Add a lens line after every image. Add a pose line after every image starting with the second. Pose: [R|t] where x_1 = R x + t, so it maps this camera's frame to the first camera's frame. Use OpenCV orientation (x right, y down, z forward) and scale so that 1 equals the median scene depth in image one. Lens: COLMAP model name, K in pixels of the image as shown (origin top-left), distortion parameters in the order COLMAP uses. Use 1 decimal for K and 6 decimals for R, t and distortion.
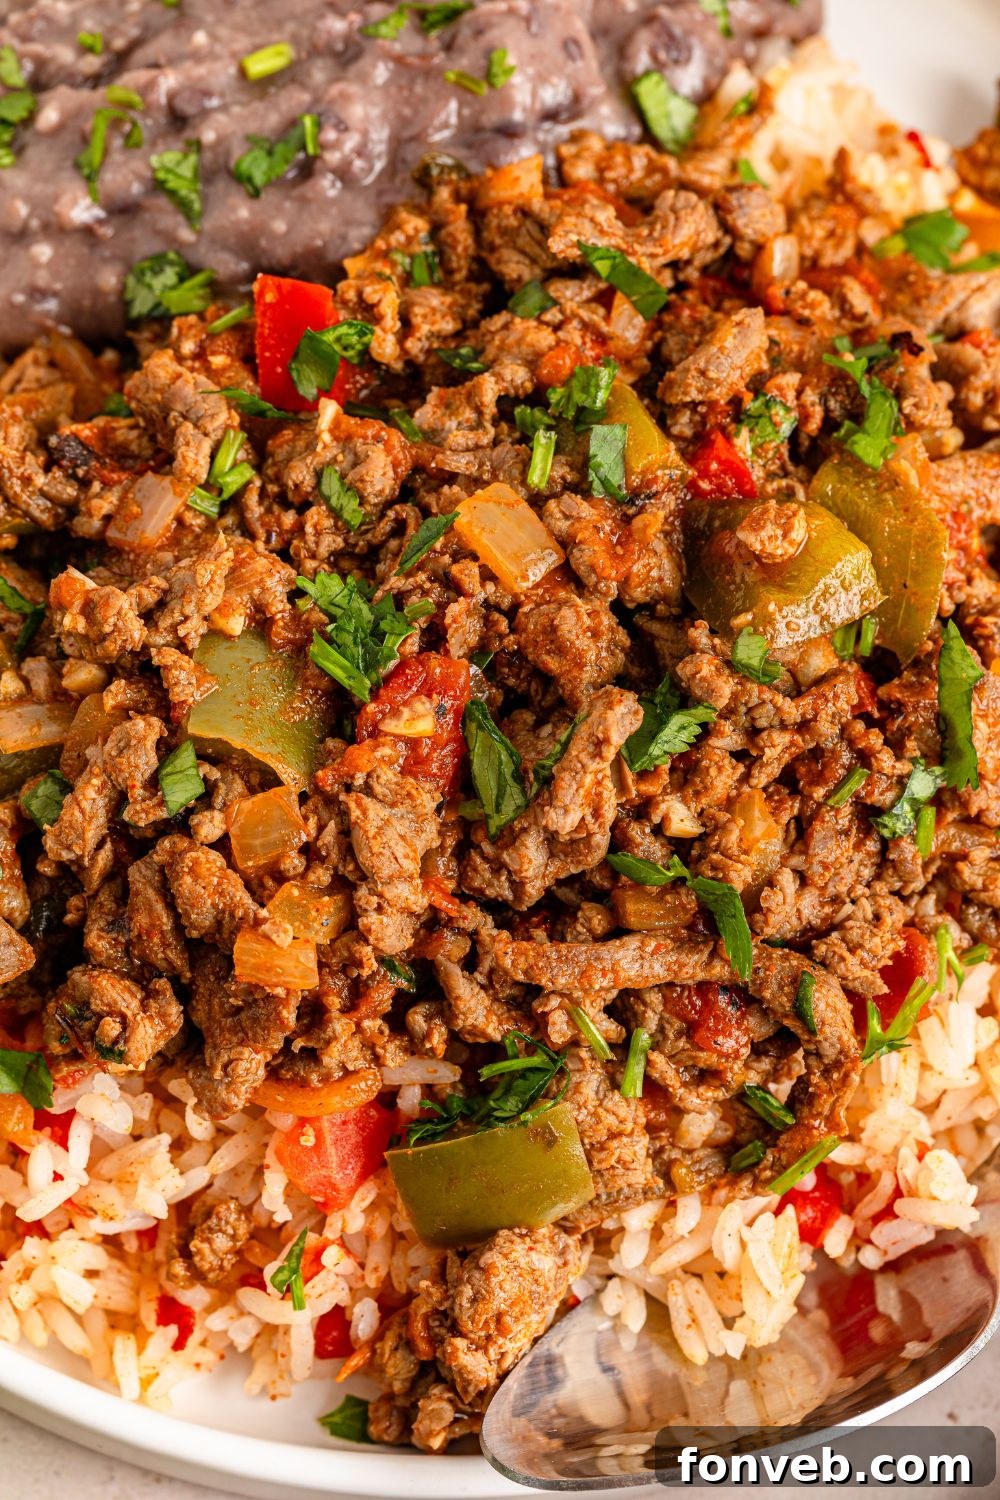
lens RADIAL K [[5336.6, 0, 500.0], [0, 5336.6, 750.0], [0, 0, 1]] dist [-0.057805, -1.712022]
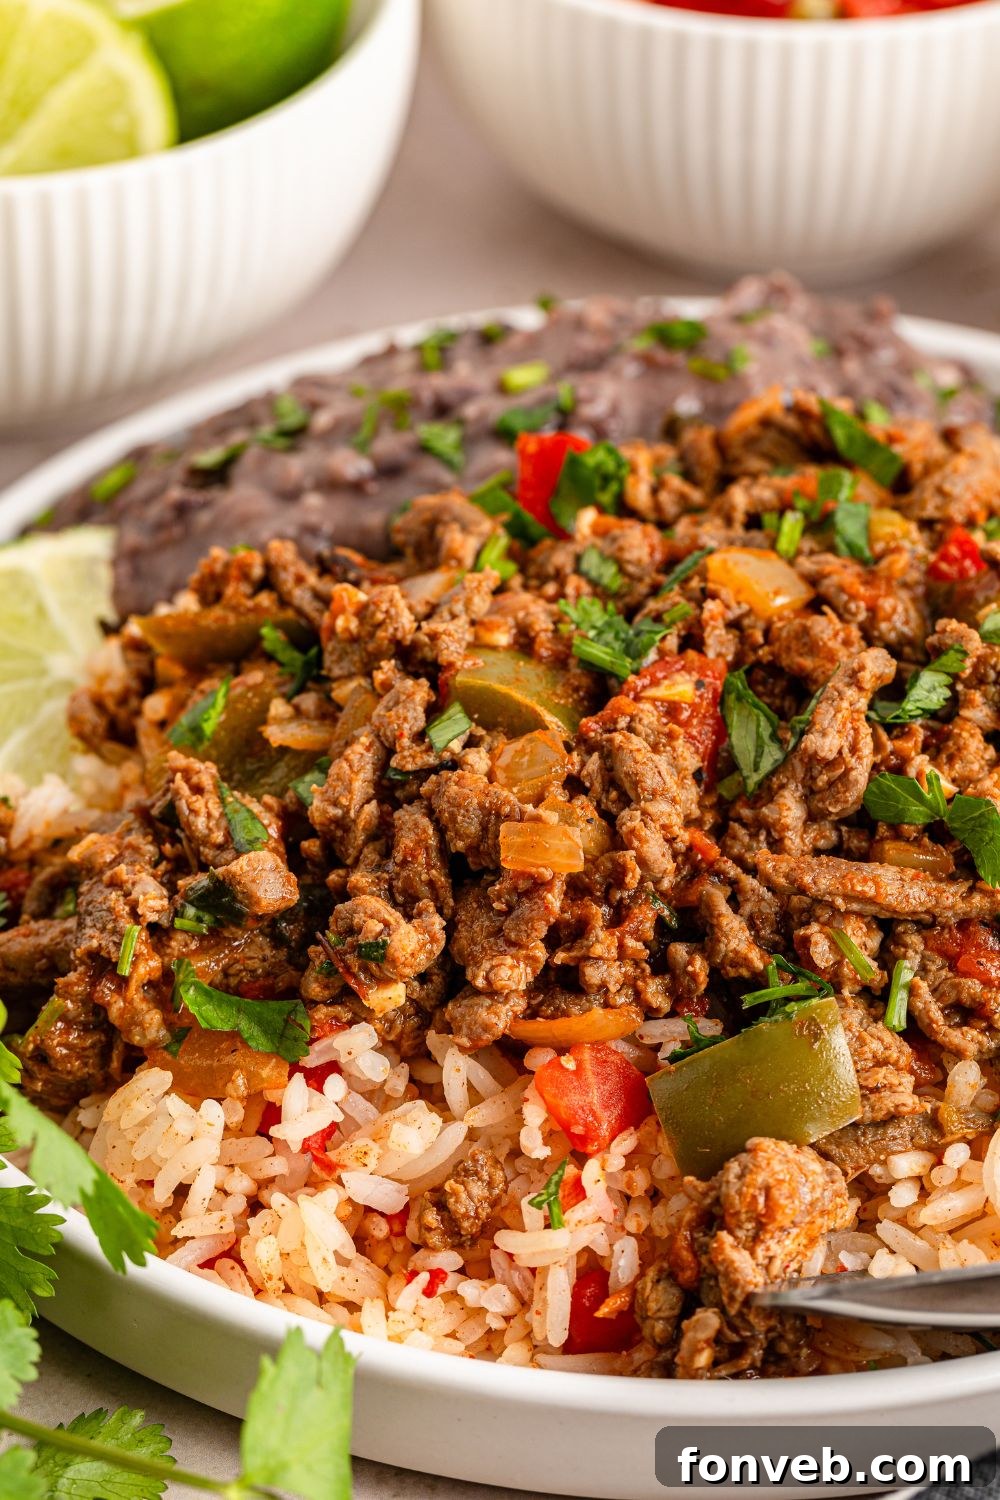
lens RADIAL K [[5336.6, 0, 500.0], [0, 5336.6, 750.0], [0, 0, 1]] dist [-0.057805, -1.712022]
pose [[0.999887, 0.001149, -0.014991, -0.033949], [-0.009616, 0.815371, -0.578858, 0.596071], [0.011559, 0.578937, 0.815290, 0.162396]]
